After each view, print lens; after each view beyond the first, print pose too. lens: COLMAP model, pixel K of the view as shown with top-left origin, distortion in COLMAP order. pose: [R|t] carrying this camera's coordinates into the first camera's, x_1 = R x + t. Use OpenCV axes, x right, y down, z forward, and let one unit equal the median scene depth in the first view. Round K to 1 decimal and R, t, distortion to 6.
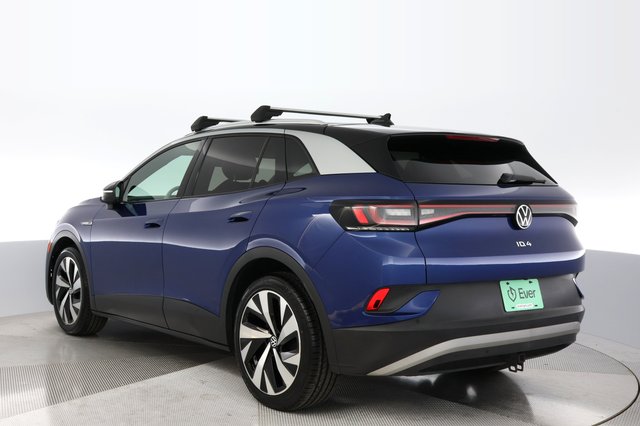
lens RADIAL K [[532.1, 0, 321.2], [0, 532.1, 211.3], [0, 0, 1]] dist [-0.004411, -0.005209]
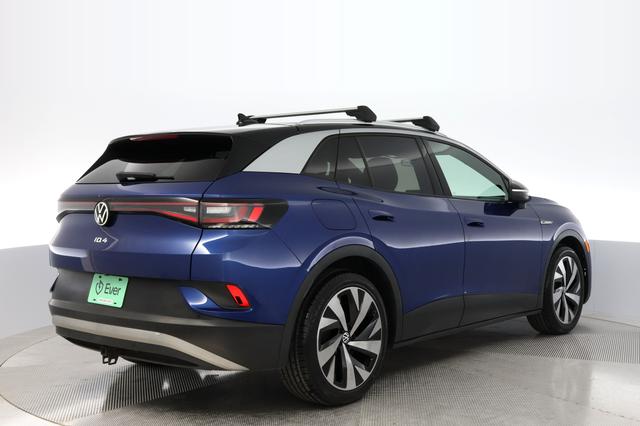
lens RADIAL K [[532.1, 0, 321.1], [0, 532.1, 213.1], [0, 0, 1]] dist [-0.004411, -0.005209]
pose [[0.607403, 0.023382, -0.794050, 1.077357], [-0.019767, 0.999702, 0.014316, -0.010822], [0.794148, 0.007000, 0.607684, 0.525686]]
